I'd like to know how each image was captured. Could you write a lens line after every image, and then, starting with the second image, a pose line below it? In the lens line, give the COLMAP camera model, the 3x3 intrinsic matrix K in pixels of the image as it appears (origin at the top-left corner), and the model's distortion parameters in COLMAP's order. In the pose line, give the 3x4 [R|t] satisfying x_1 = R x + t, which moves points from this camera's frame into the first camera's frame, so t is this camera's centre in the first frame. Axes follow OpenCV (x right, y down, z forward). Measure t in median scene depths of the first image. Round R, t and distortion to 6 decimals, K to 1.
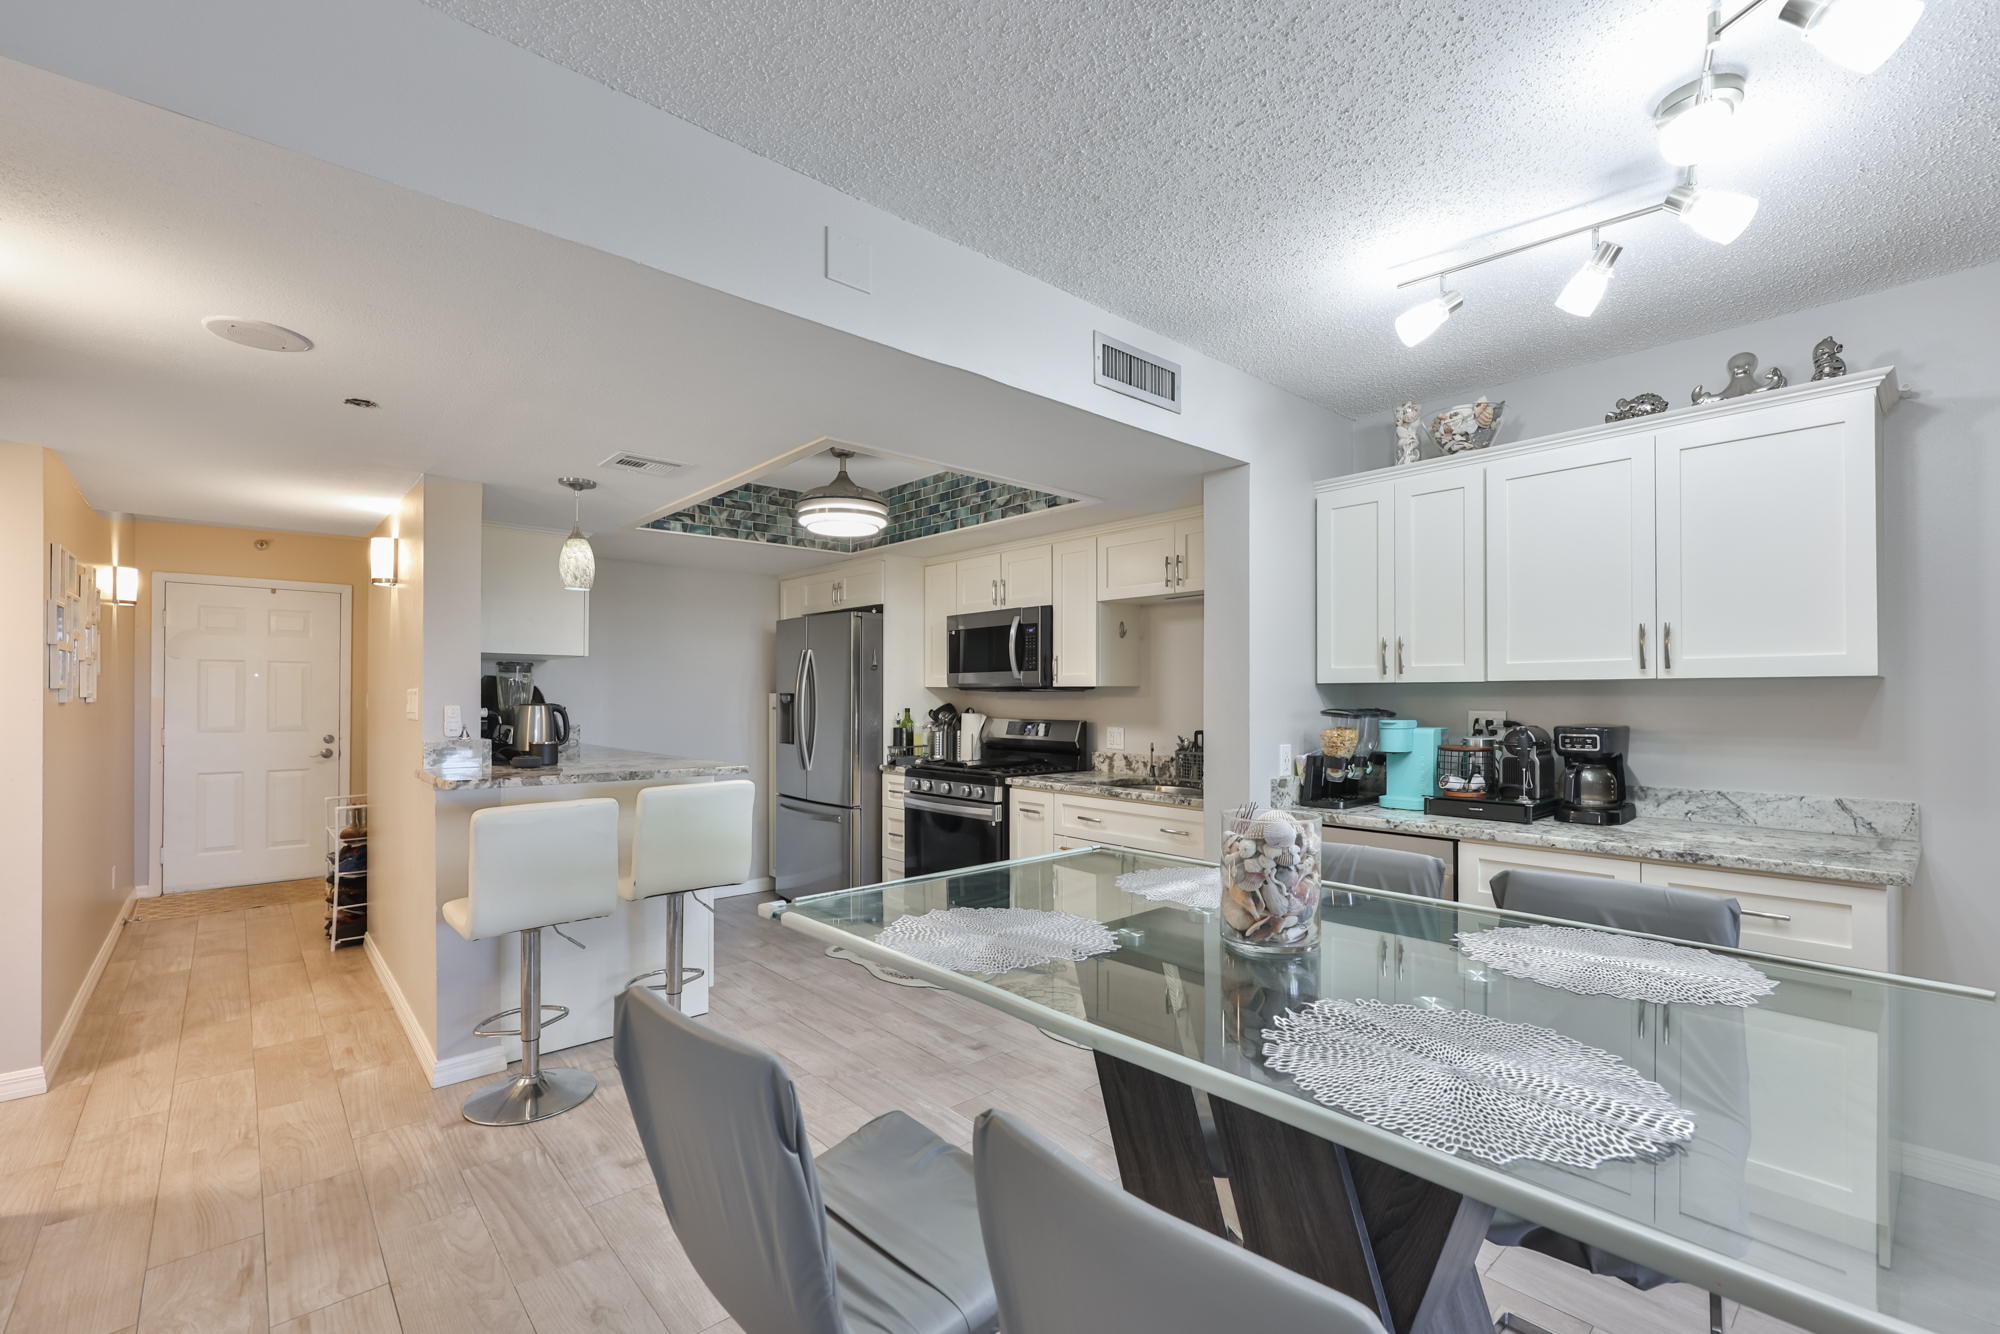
lens RADIAL K [[868.4, 0, 995.9], [0, 868.4, 693.3], [0, 0, 1]] dist [-0.002513, -0.000154]
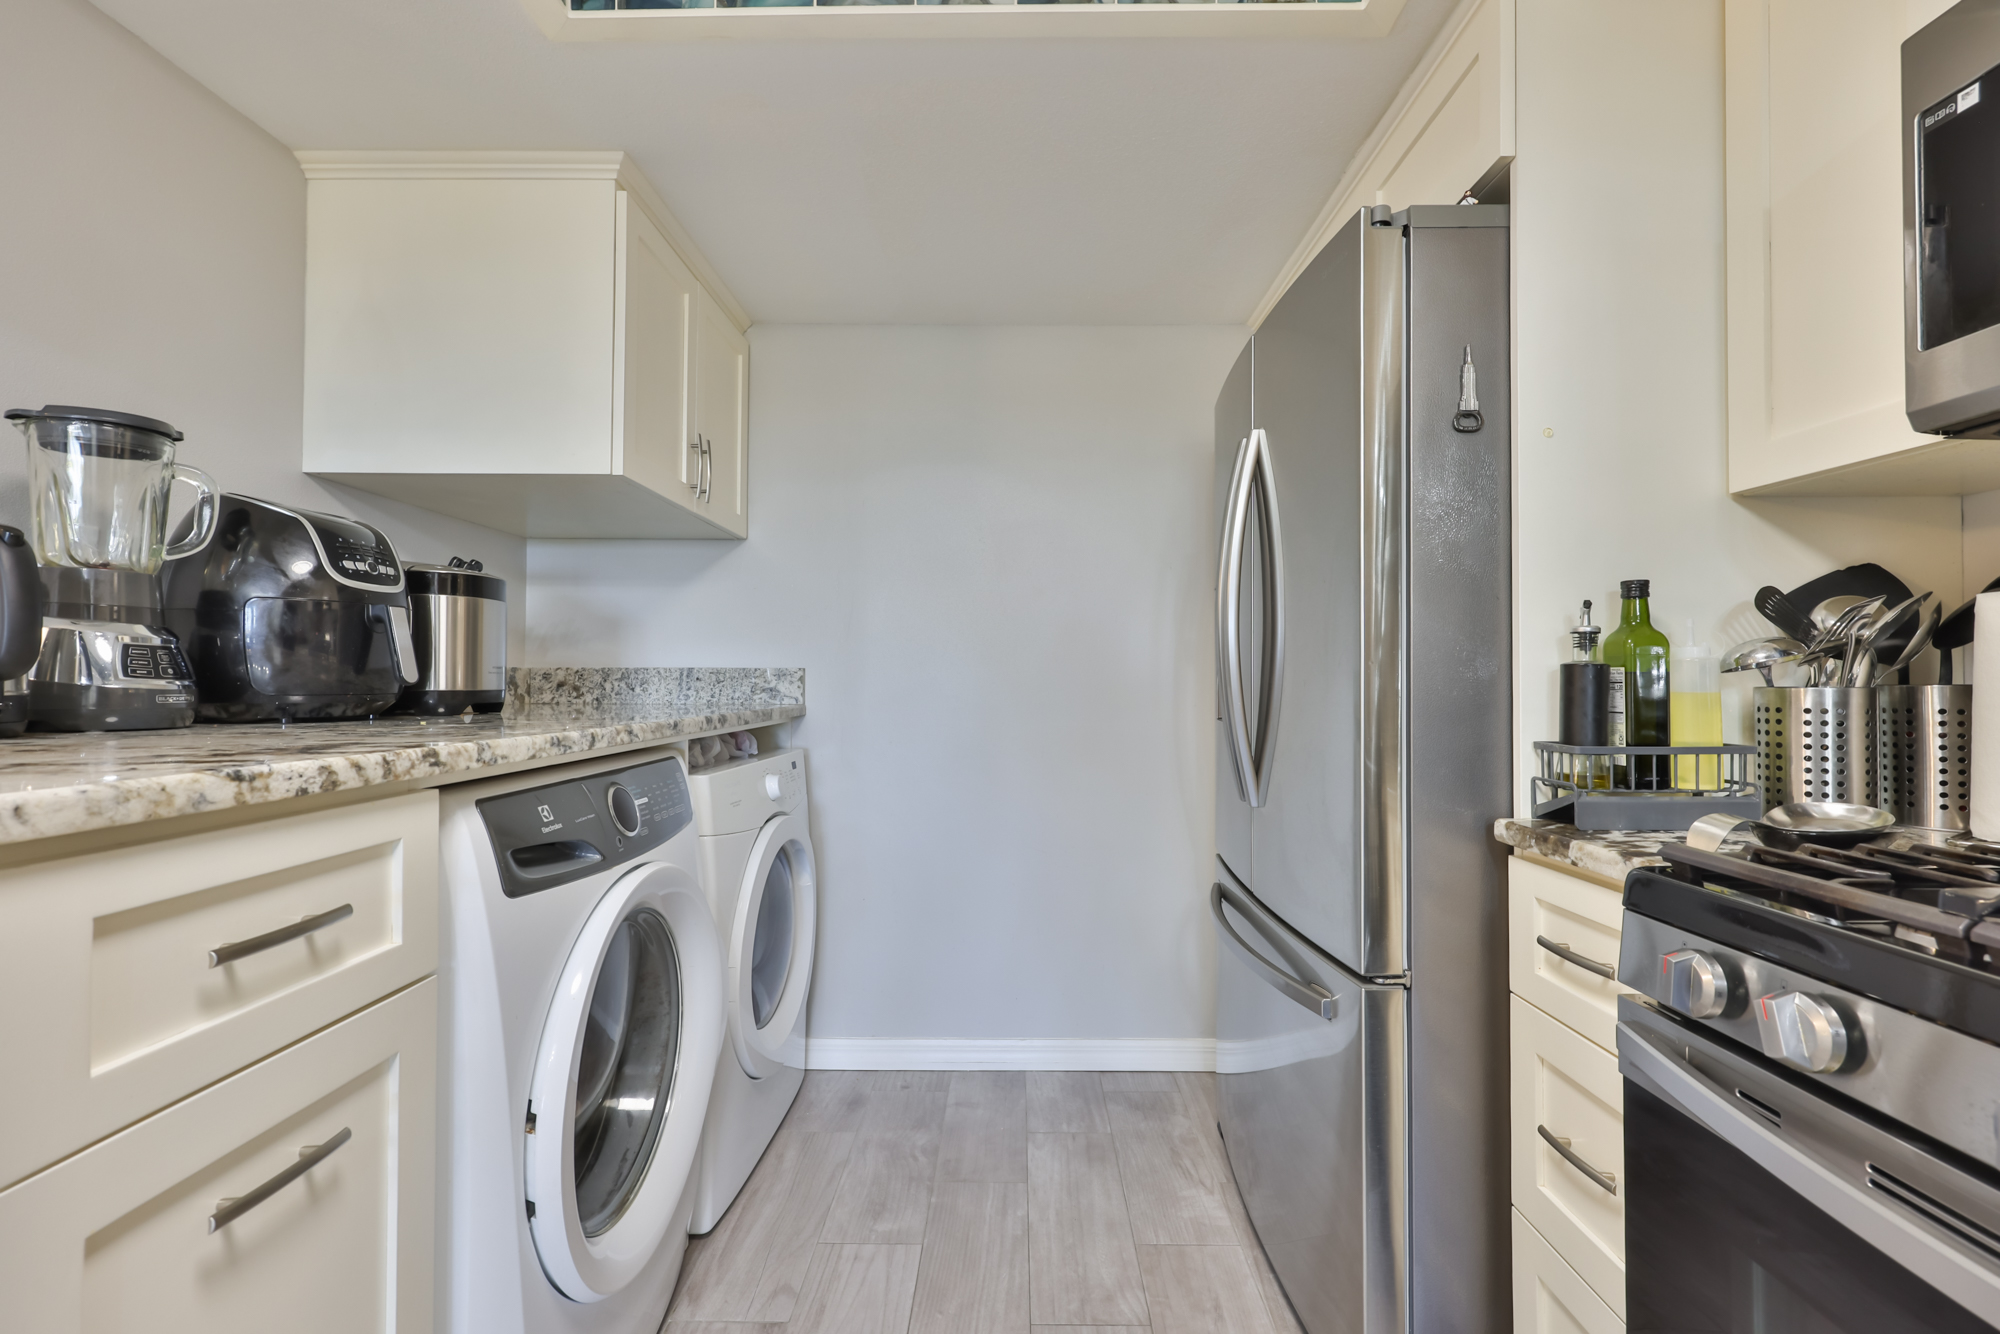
lens RADIAL K [[850.2, 0, 1003.7], [0, 850.2, 672.9], [0, 0, 1]] dist [-0.000249, 0.000179]
pose [[0.752652, -0.006000, -0.658392, -0.095480], [-0.002296, 0.999928, -0.011737, 0.053174], [0.658415, 0.010345, 0.752584, 0.863396]]
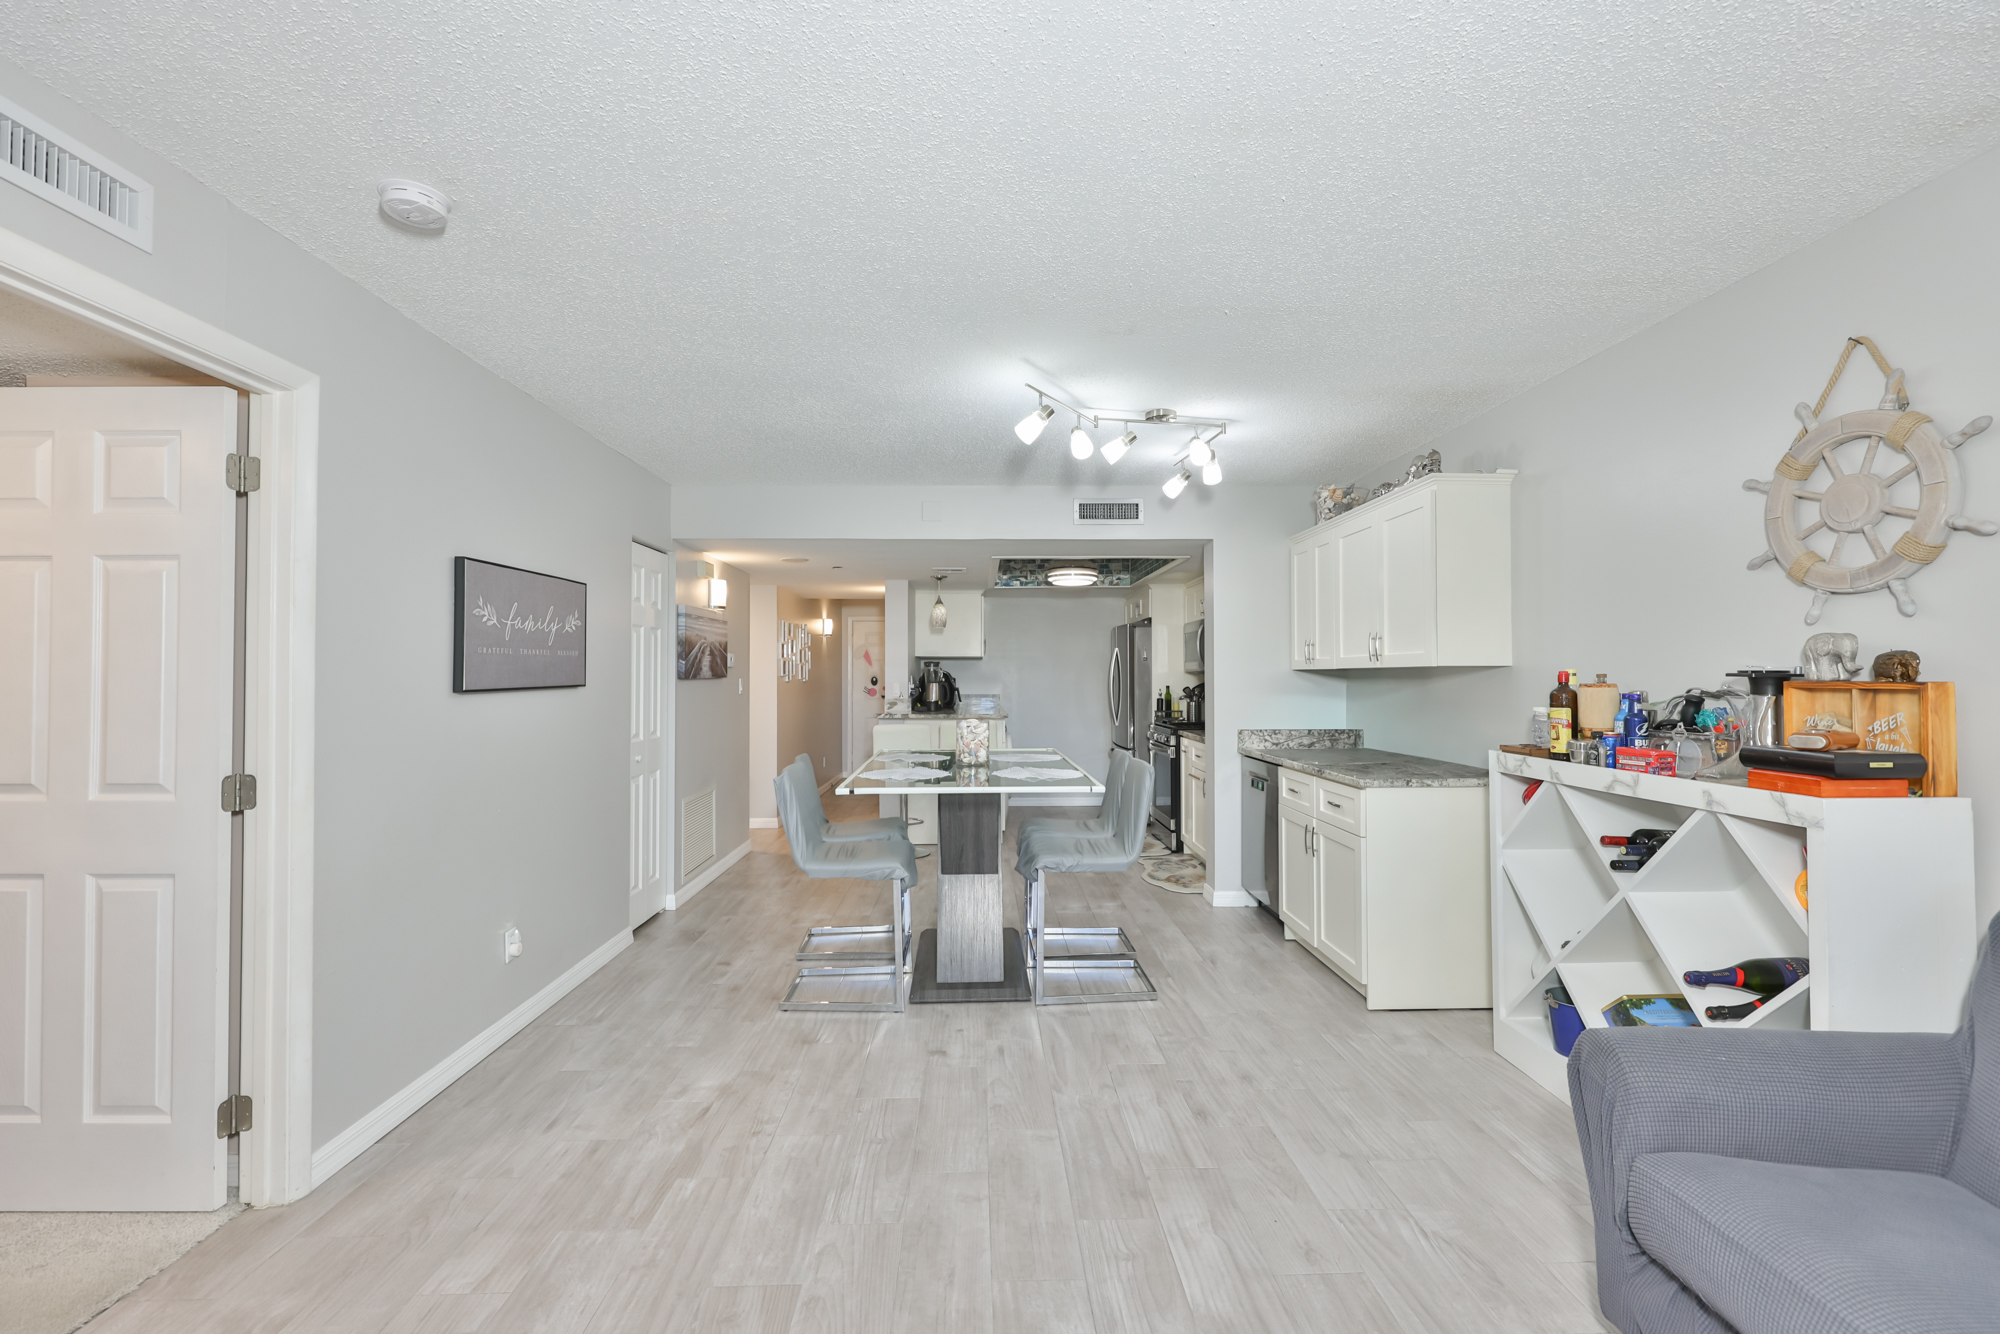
lens RADIAL K [[832.0, 0, 994.2], [0, 832.0, 665.5], [0, 0, 1]] dist [-0.000943, 0.000216]
pose [[0.769554, -0.010747, -0.638491, 0.699522], [0.005320, 0.999932, -0.010419, -0.005319], [0.638560, 0.004622, 0.769559, -0.354220]]
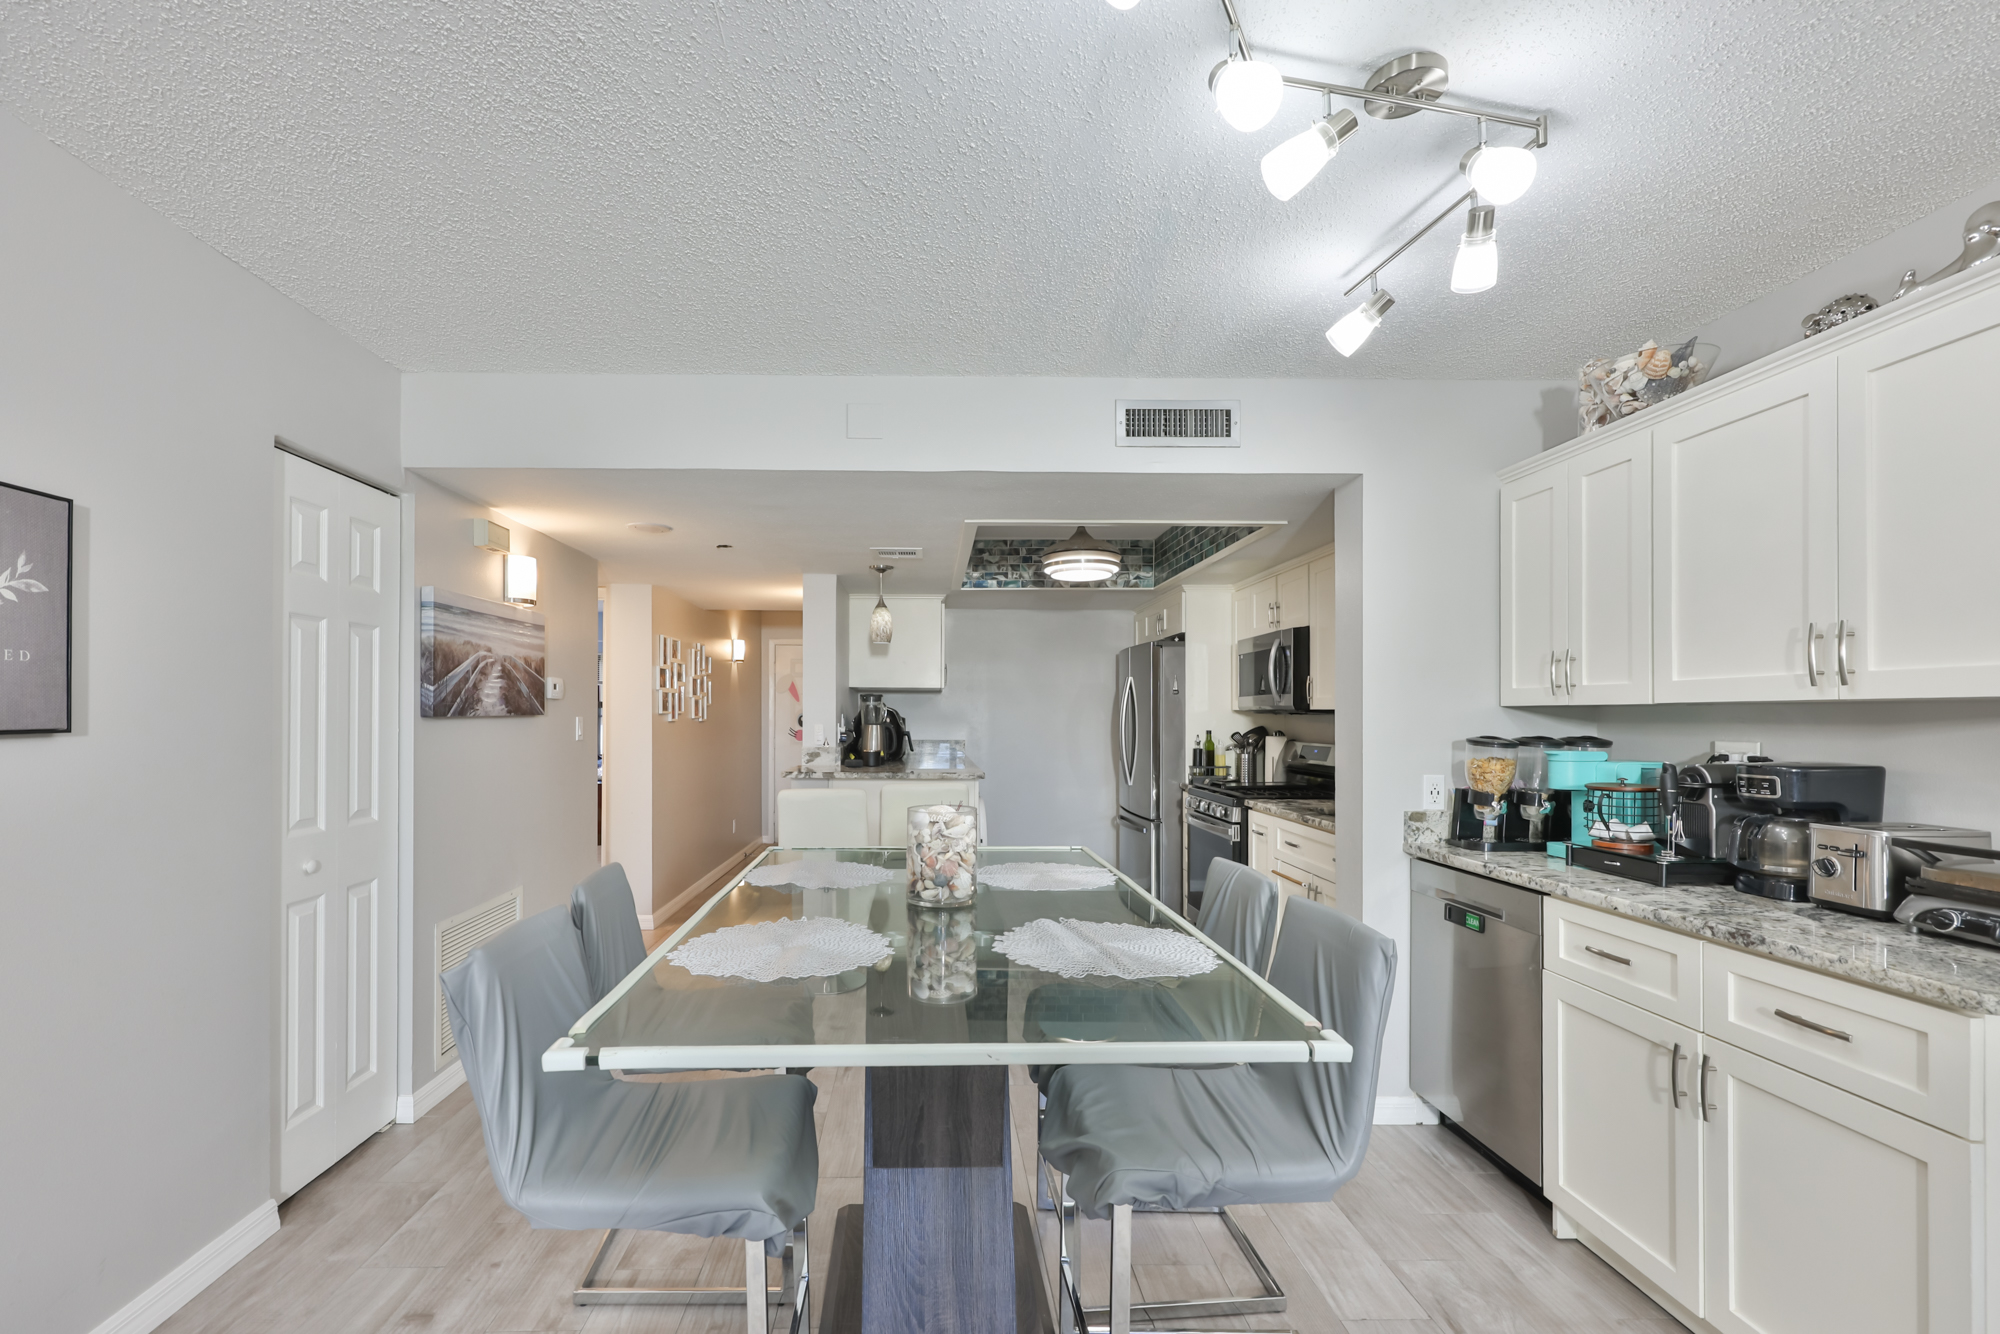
lens RADIAL K [[867.6, 0, 931.3], [0, 867.6, 715.4], [0, 0, 1]] dist [0.000815, 0.000253]
pose [[0.759616, 0.000422, -0.650371, 0.388319], [0.000792, 0.999998, 0.001574, -0.003166], [0.650371, -0.001711, 0.759615, -0.014391]]
